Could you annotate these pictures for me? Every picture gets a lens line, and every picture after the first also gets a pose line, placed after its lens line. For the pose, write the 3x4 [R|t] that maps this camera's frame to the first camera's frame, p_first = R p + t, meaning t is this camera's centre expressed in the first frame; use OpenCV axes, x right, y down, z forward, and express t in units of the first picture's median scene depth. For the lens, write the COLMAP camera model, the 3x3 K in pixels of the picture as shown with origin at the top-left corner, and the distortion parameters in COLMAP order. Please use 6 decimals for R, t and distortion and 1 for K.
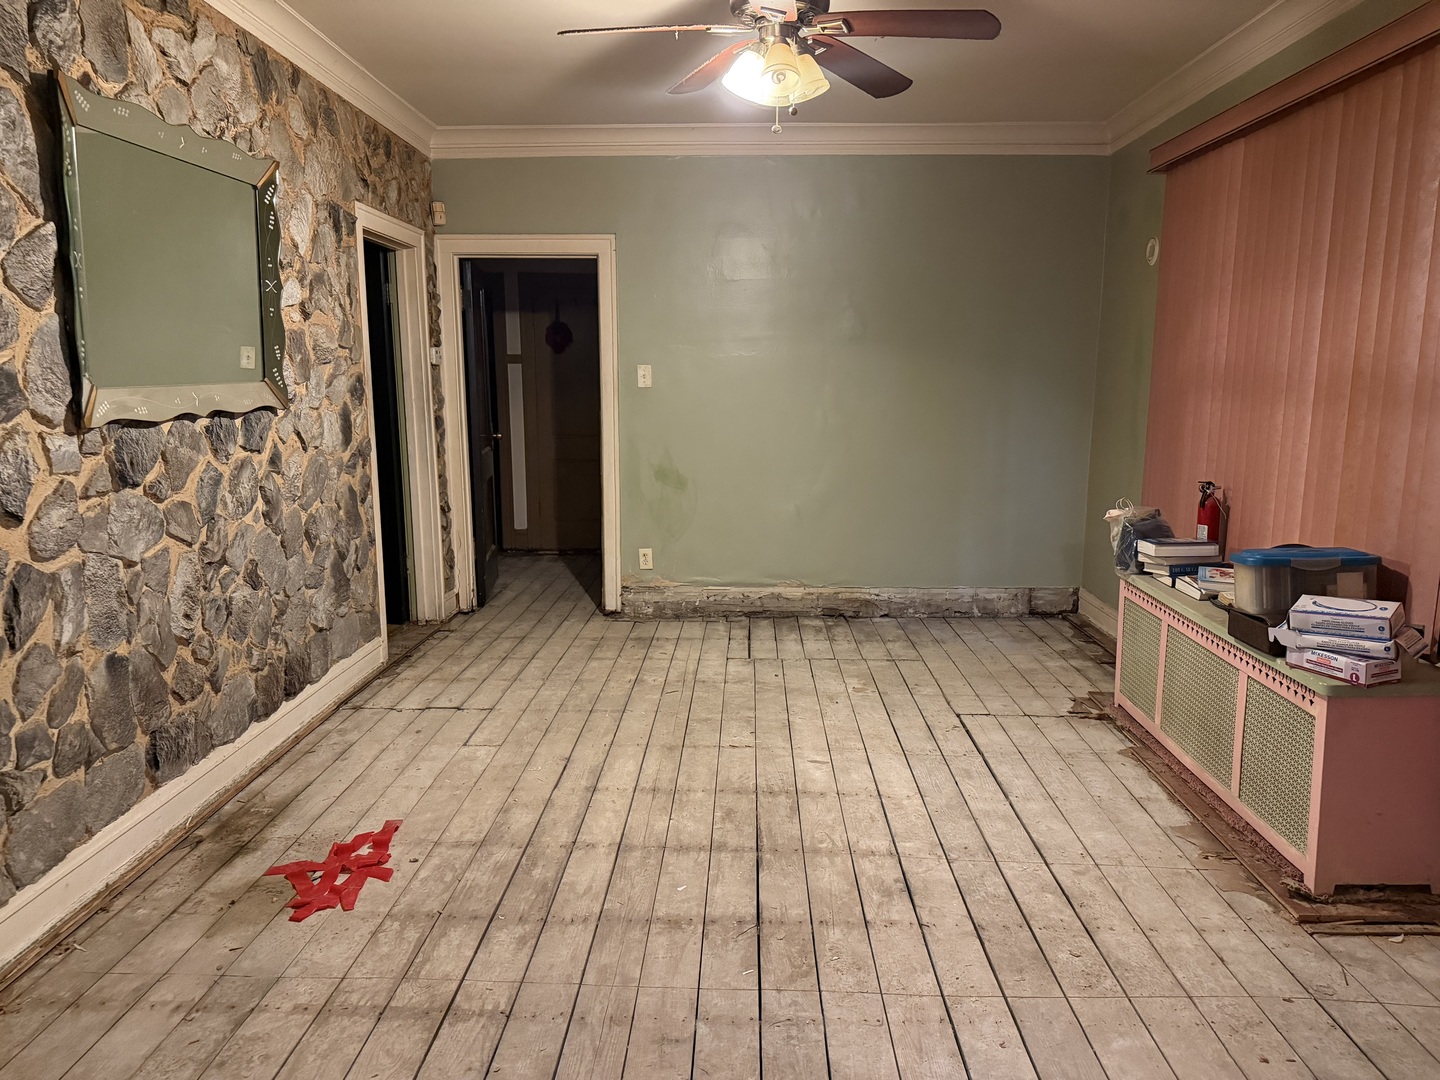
lens RADIAL K [[1012.7, 0, 715.5], [0, 1012.7, 549.1], [0, 0, 1]] dist [0.089656, -0.111698]
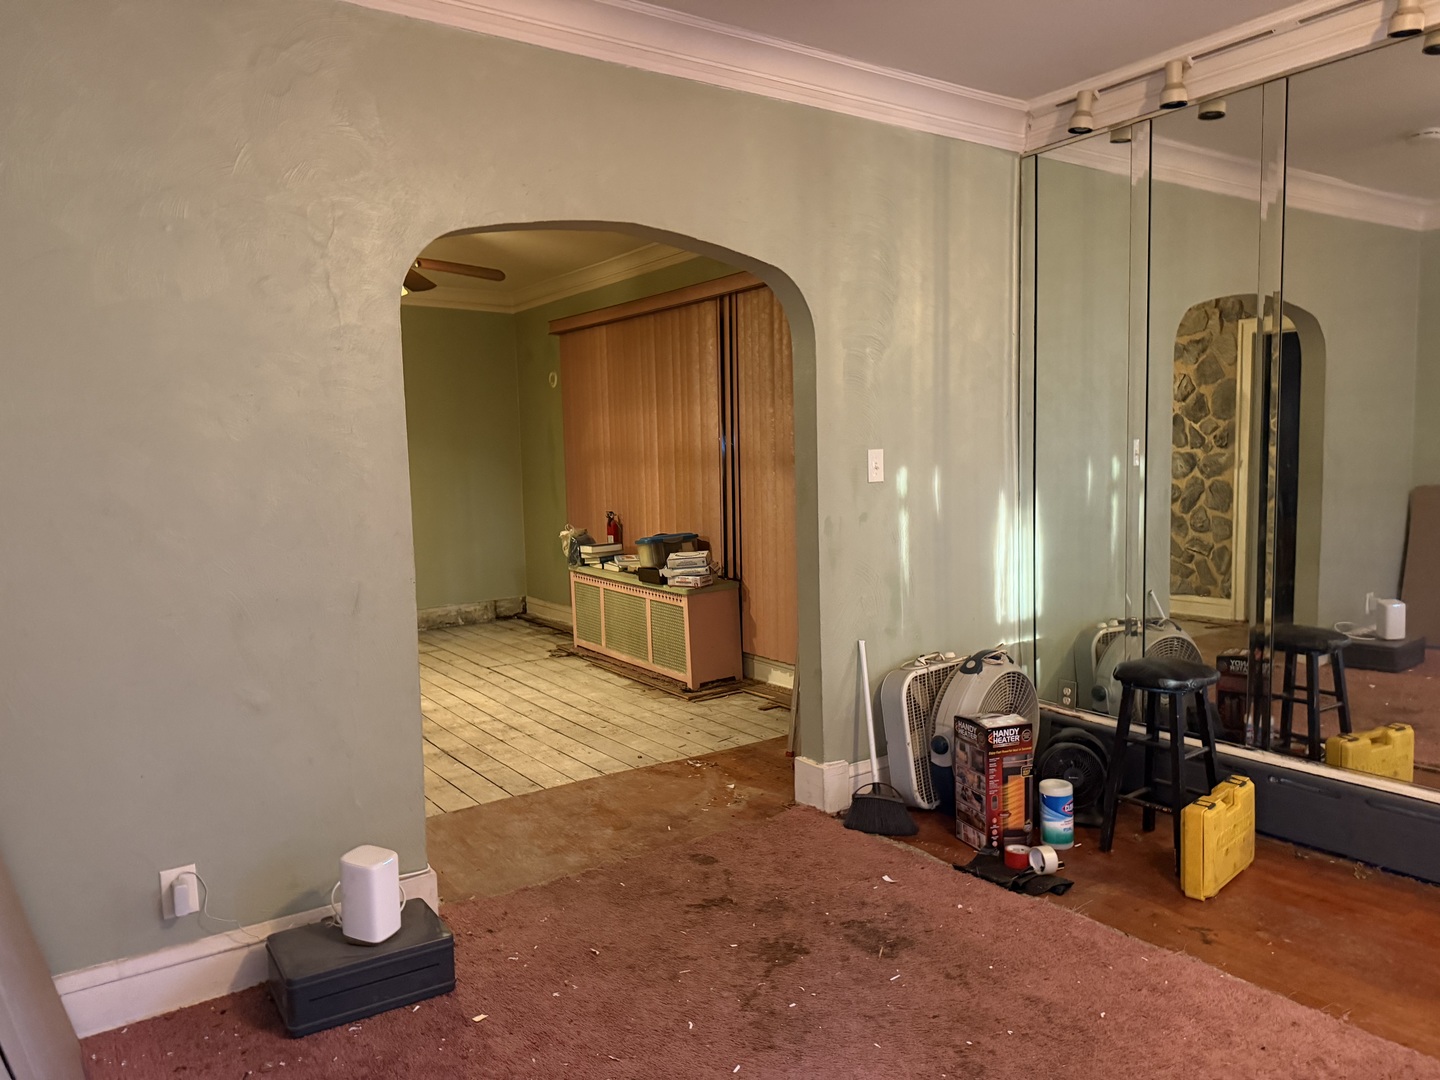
lens RADIAL K [[1006.0, 0, 726.1], [0, 1006.0, 544.7], [0, 0, 1]] dist [0.098656, -0.148630]
pose [[0.803241, -0.074668, 0.590956, -0.454381], [0.123648, 0.991403, -0.042800, 0.104220], [-0.582680, 0.107449, 0.805567, -0.598478]]
